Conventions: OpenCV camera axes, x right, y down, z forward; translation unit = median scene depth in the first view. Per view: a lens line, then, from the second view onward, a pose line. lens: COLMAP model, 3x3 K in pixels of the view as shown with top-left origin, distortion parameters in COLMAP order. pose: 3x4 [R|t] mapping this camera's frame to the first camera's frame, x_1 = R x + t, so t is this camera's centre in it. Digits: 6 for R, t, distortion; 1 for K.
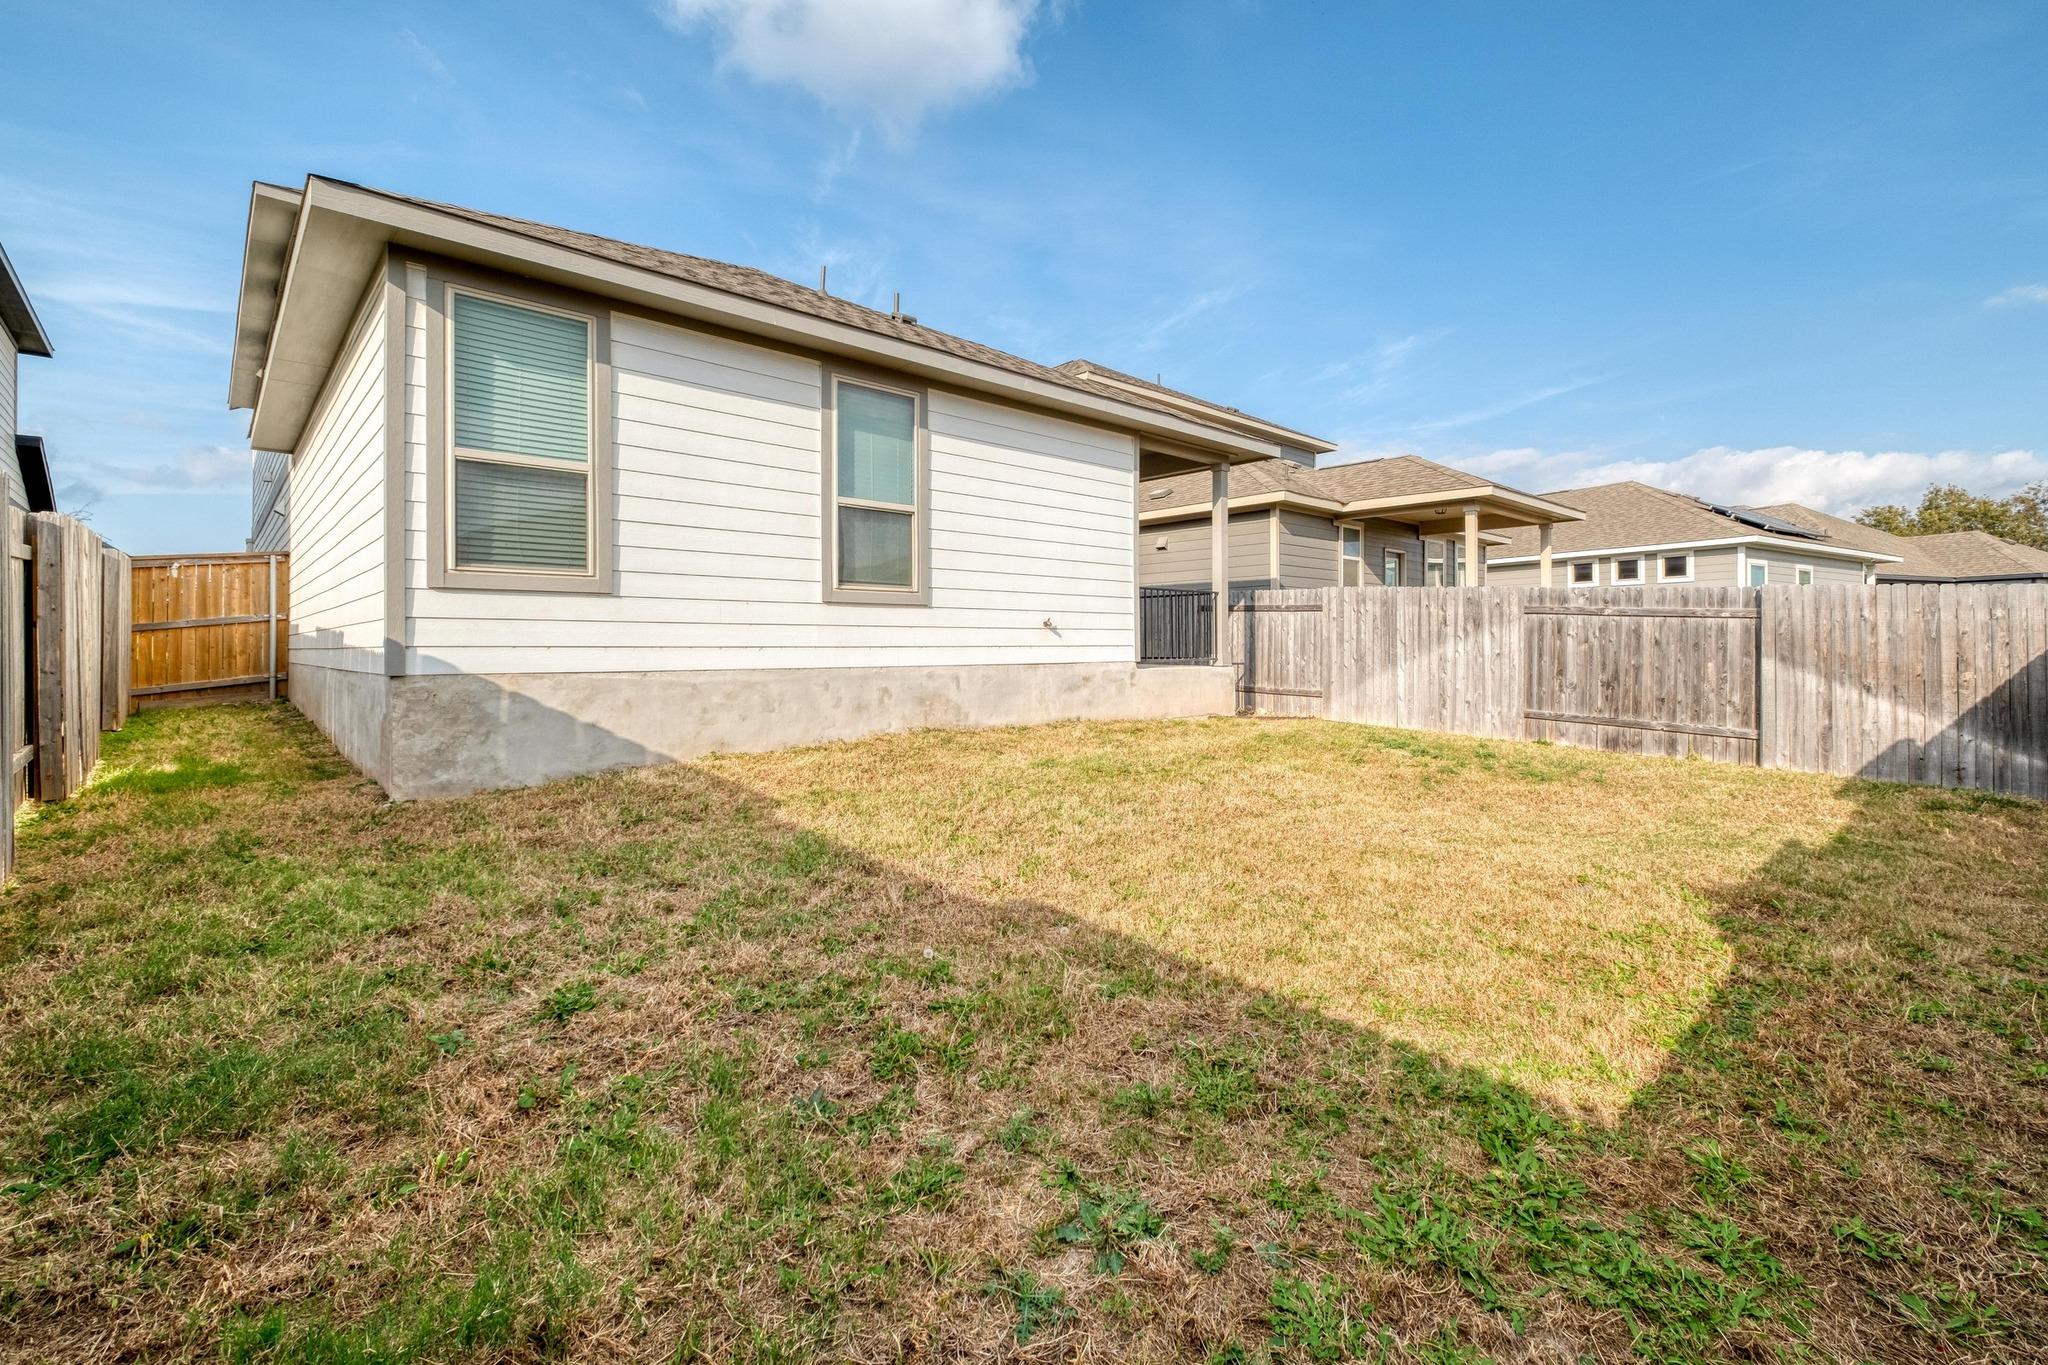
lens RADIAL K [[891.0, 0, 1027.2], [0, 891.0, 690.8], [0, 0, 1]] dist [0.018274, -0.010441]
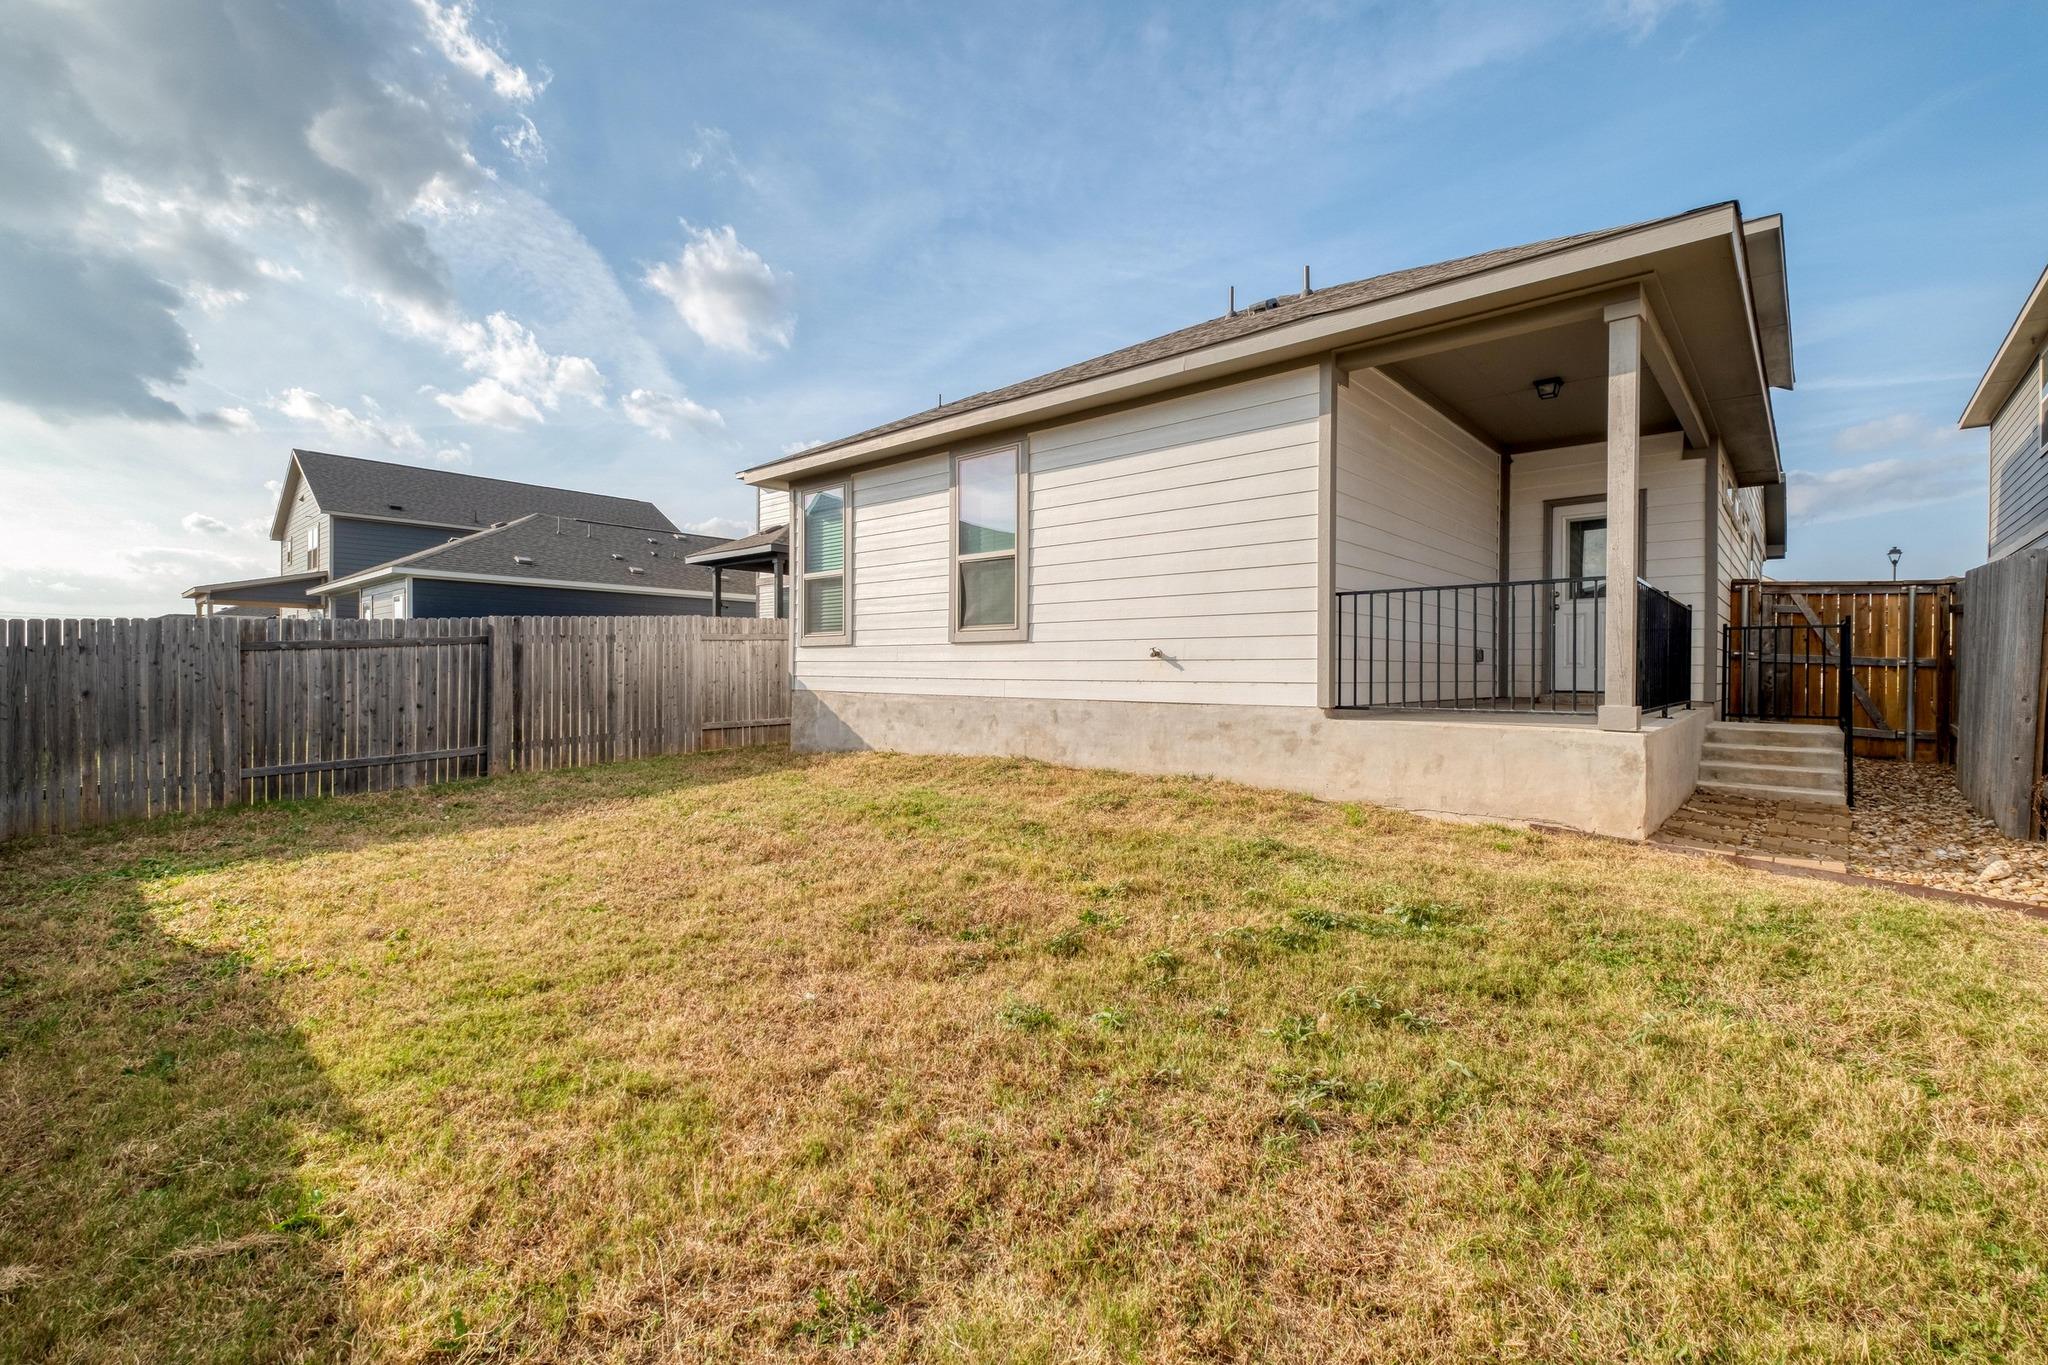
lens RADIAL K [[879.1, 0, 1028.5], [0, 879.1, 676.6], [0, 0, 1]] dist [0.015241, -0.009335]
pose [[0.097663, 0.004858, -0.995208, 0.896927], [-0.059591, 0.998222, -0.000975, -0.050768], [0.993434, 0.059401, 0.097778, 0.877348]]
